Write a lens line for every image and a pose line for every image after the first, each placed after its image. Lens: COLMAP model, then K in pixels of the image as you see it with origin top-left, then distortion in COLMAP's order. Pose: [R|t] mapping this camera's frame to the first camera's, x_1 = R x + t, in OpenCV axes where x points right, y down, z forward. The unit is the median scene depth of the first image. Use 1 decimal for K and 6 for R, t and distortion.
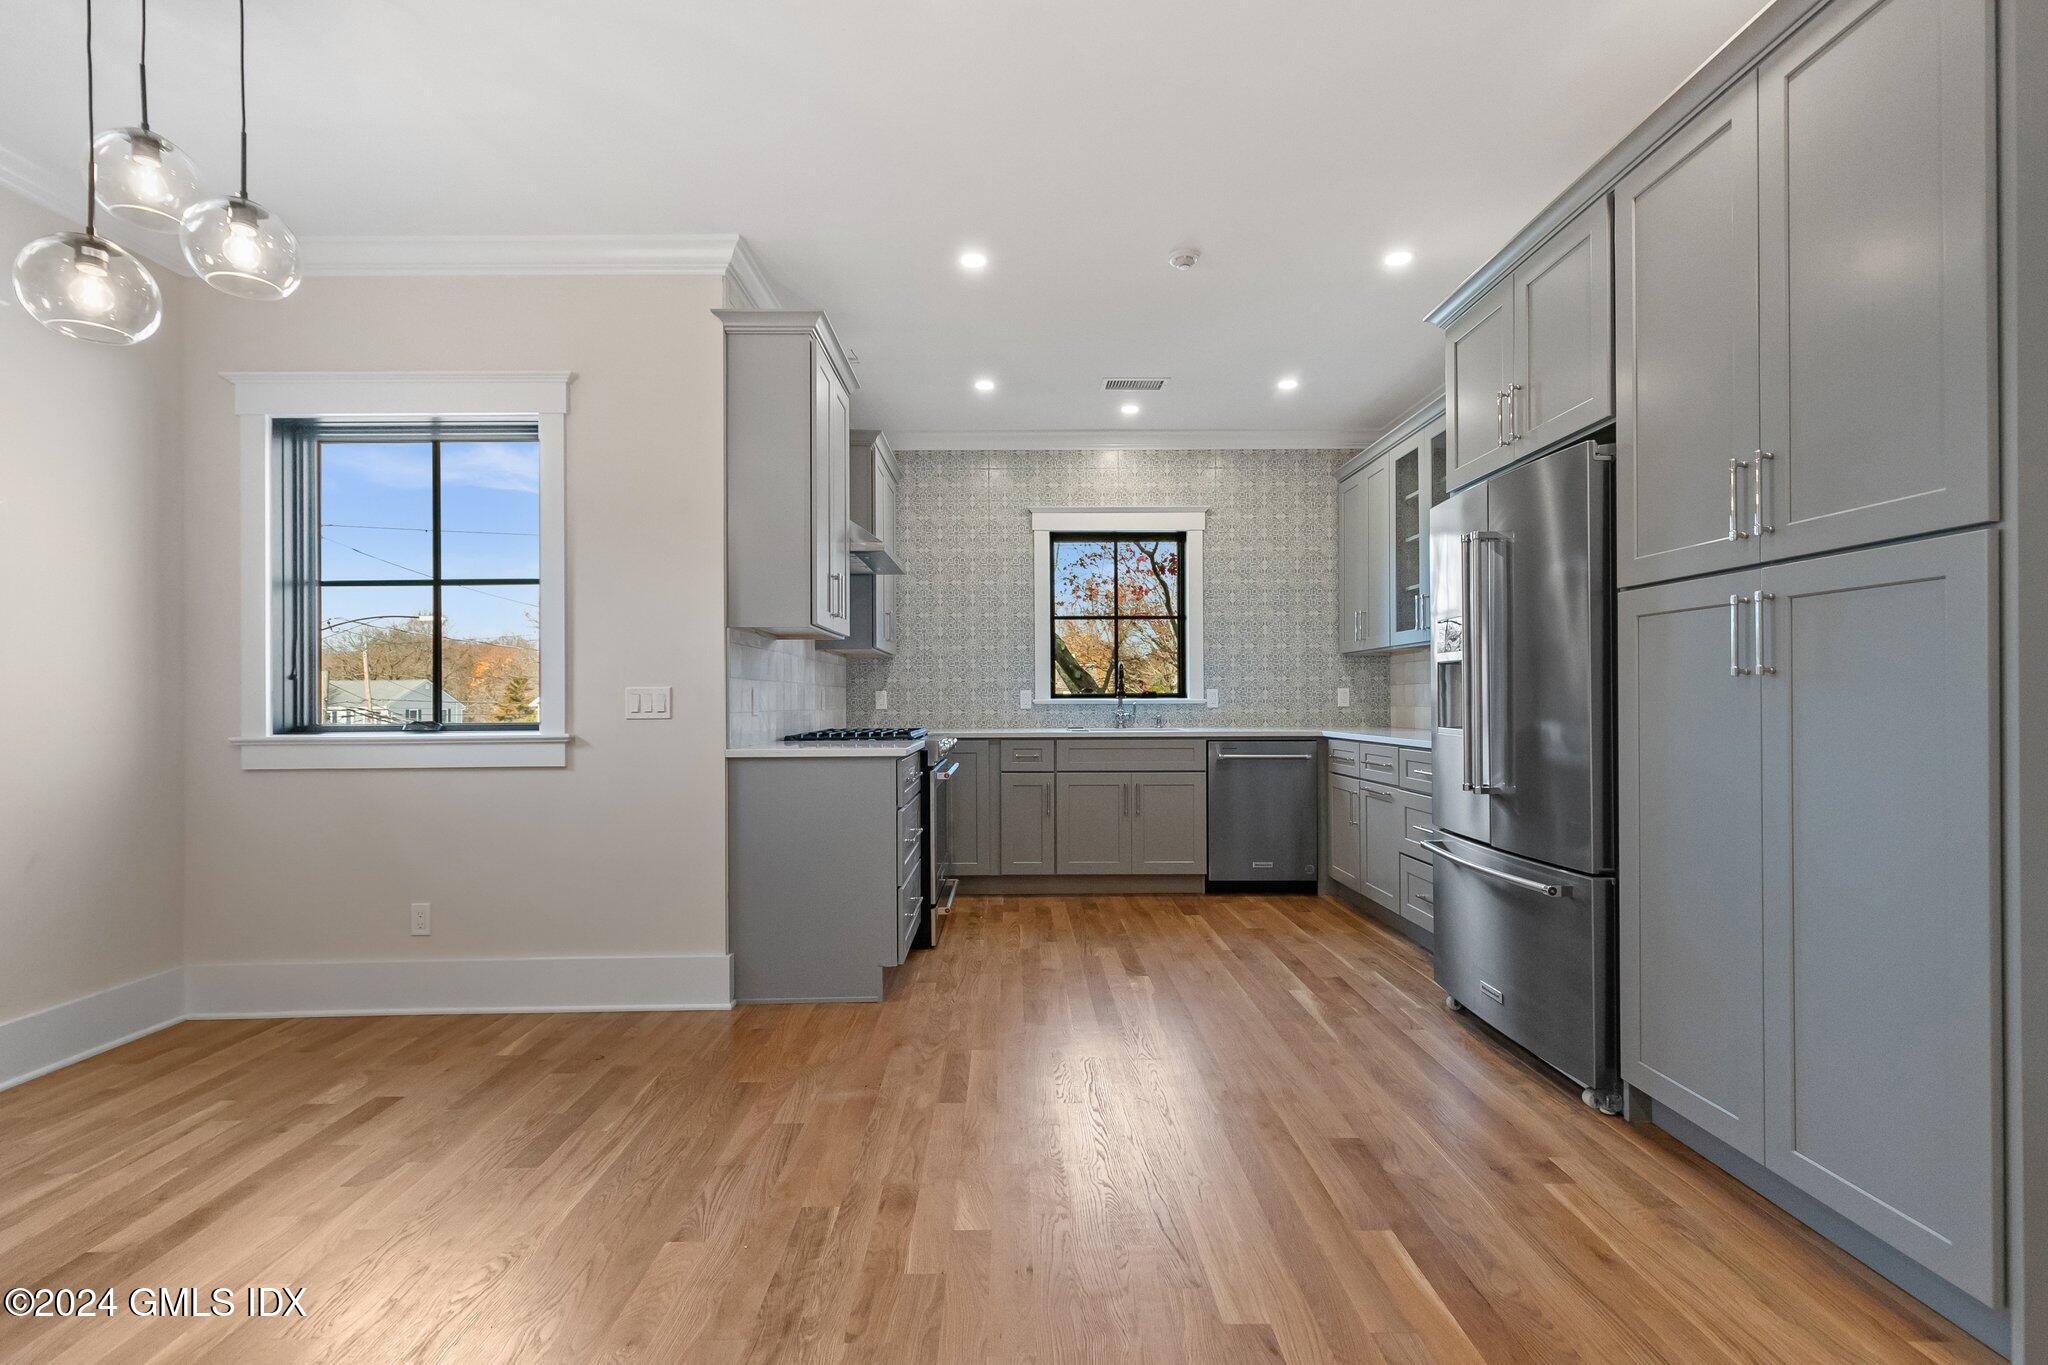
lens RADIAL K [[925.1, 0, 1020.5], [0, 925.1, 693.5], [0, 0, 1]] dist [0.004381, -0.000079]
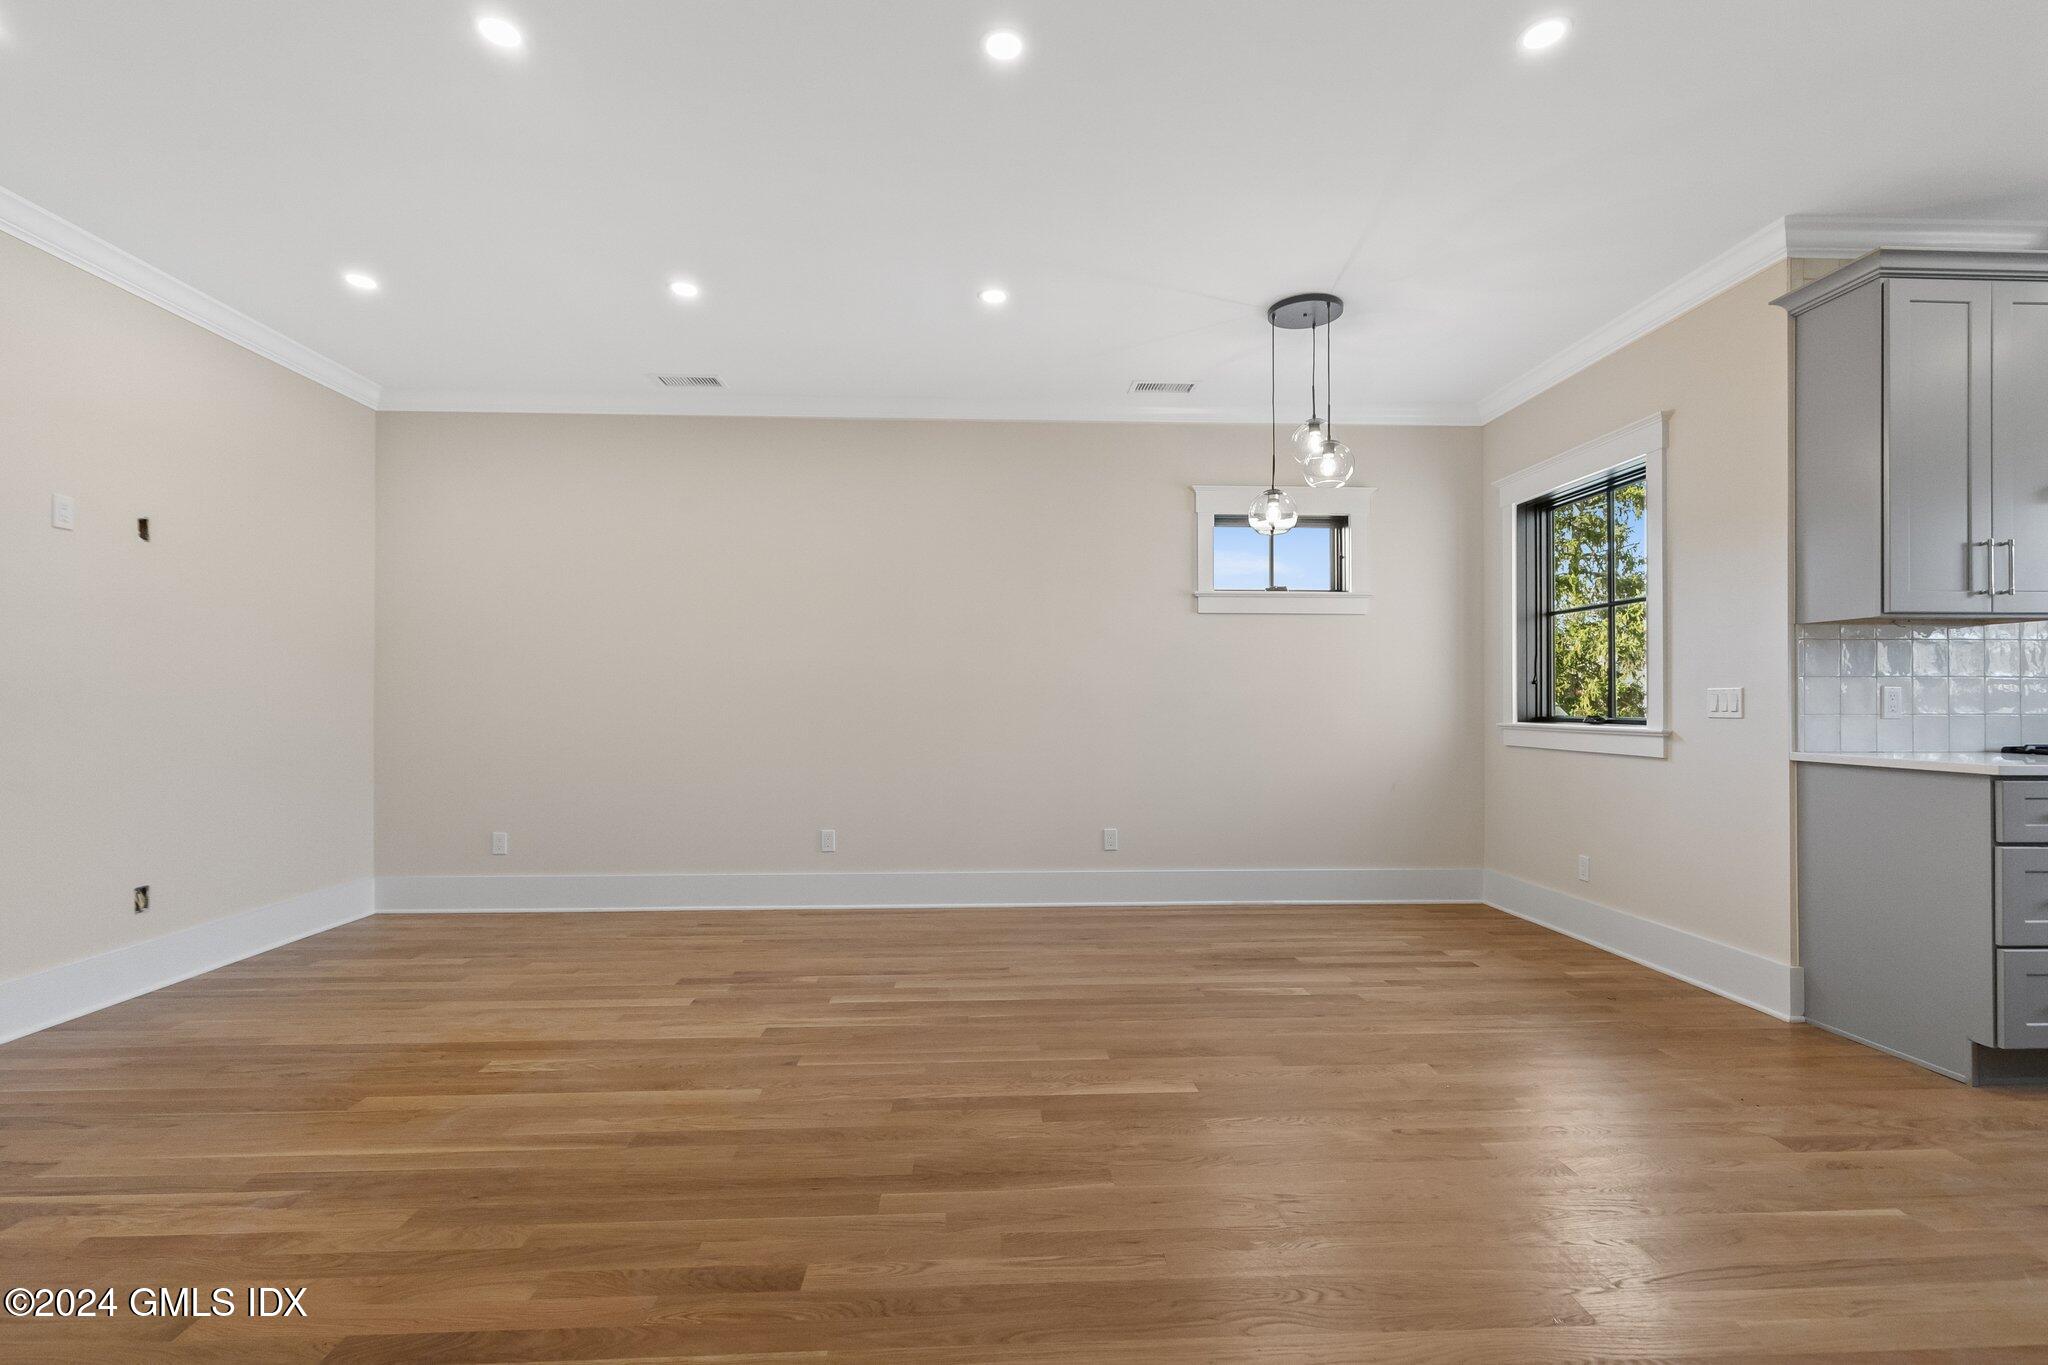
lens RADIAL K [[925.1, 0, 1020.5], [0, 925.1, 693.5], [0, 0, 1]] dist [0.004381, -0.000079]
pose [[0.036508, -0.001016, -0.999333, 0.580831], [0.006921, 0.999976, -0.000764, -0.004499], [0.999309, -0.006889, 0.036514, 0.157441]]
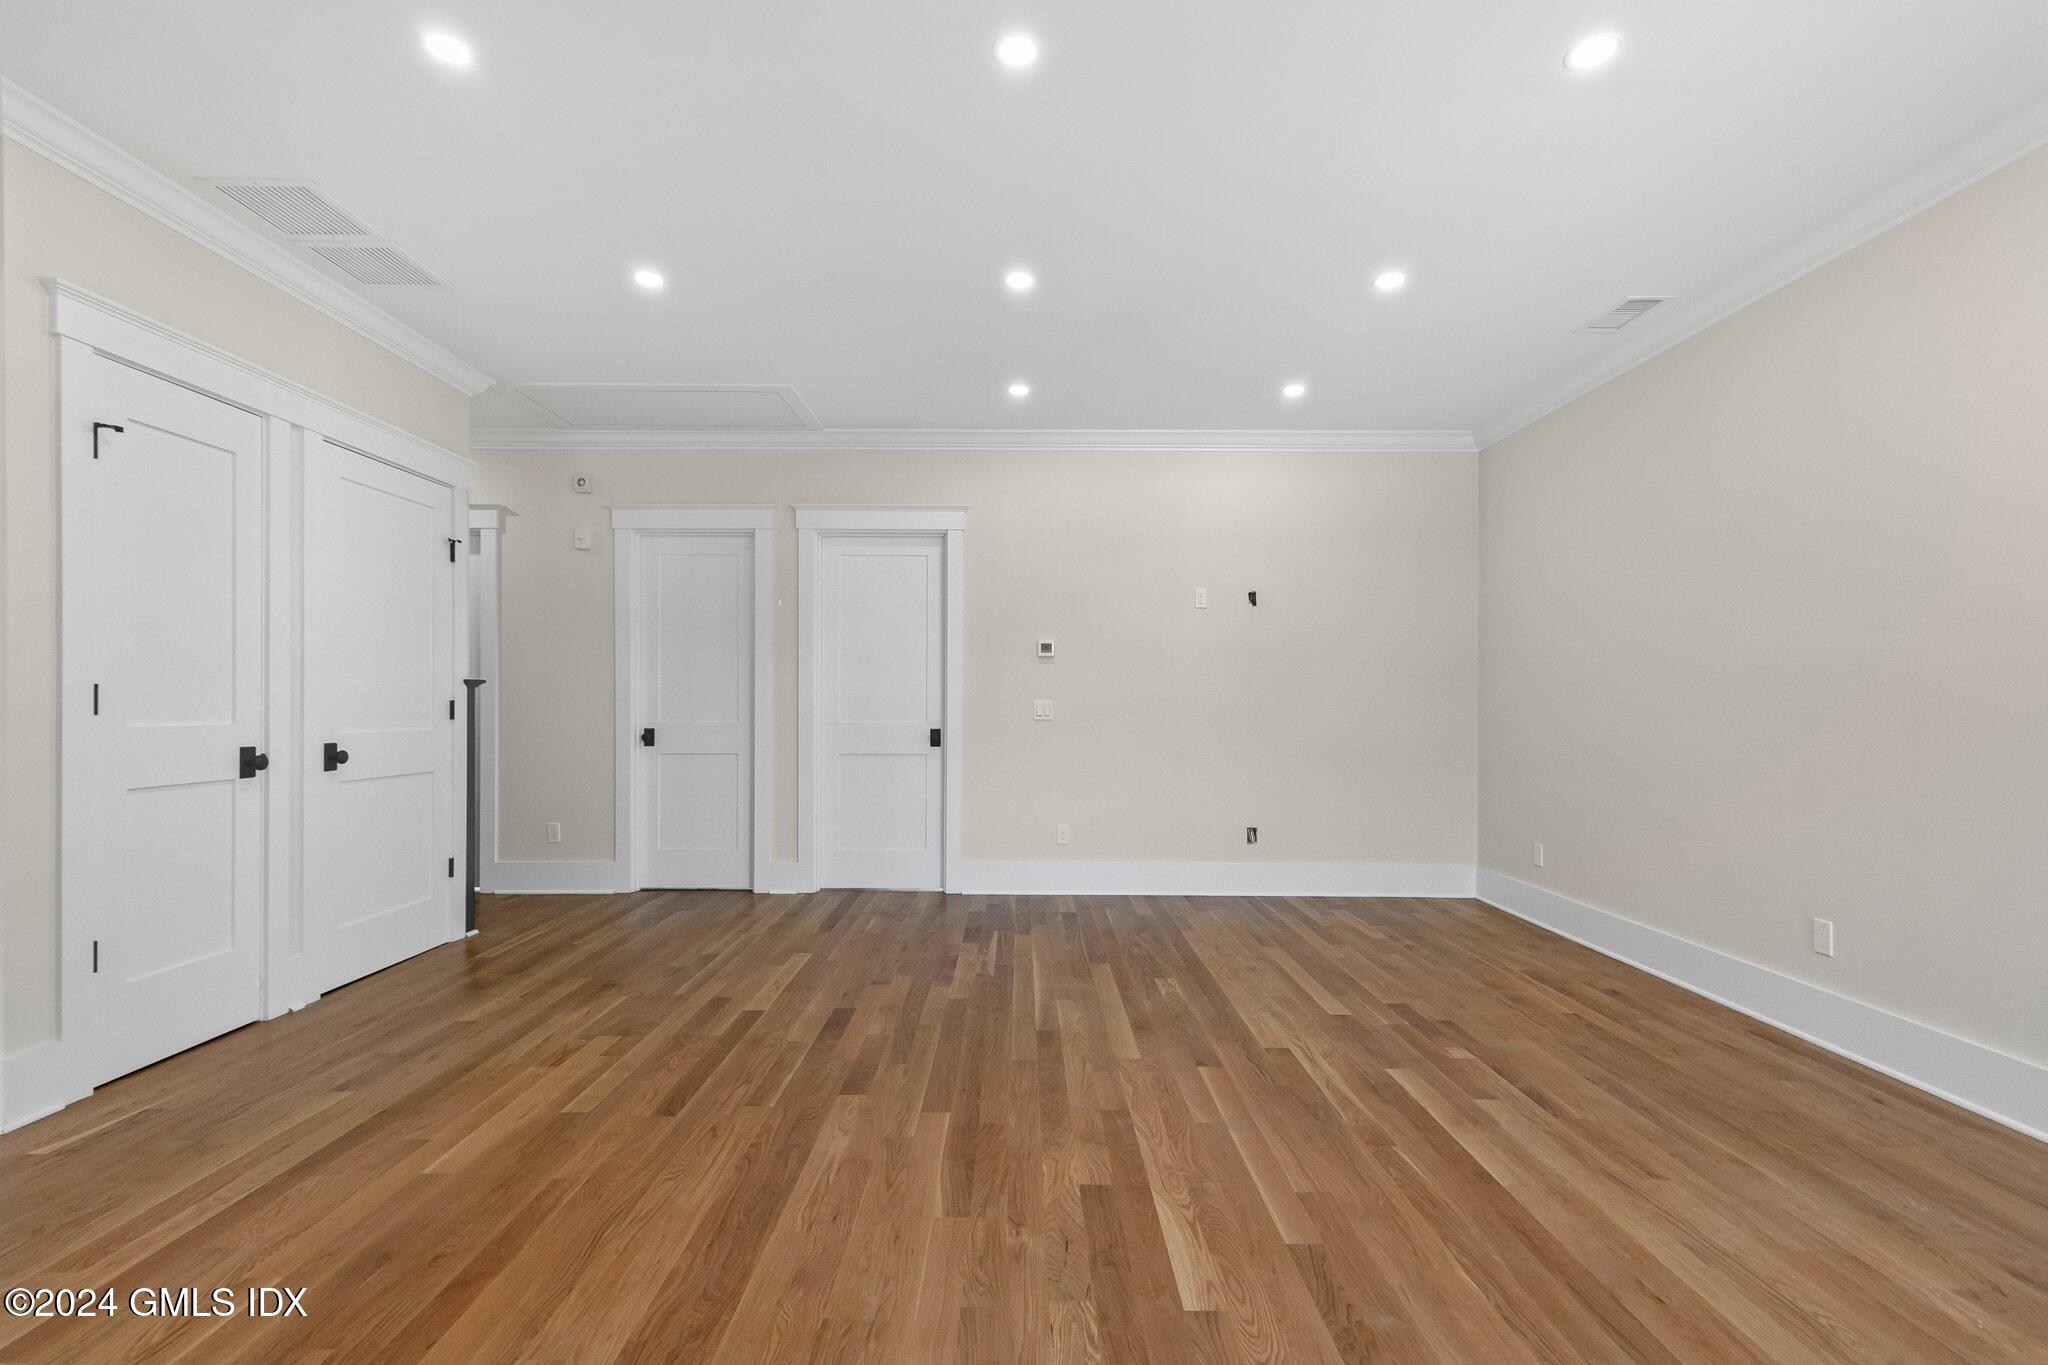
lens RADIAL K [[933.8, 0, 1018.0], [0, 933.8, 700.2], [0, 0, 1]] dist [0.004168, -0.000179]
pose [[-0.999960, 0.000109, 0.008955, -0.072839], [0.000005, 0.999933, -0.011600, 0.000064], [-0.008956, -0.011599, -0.999893, 0.821327]]
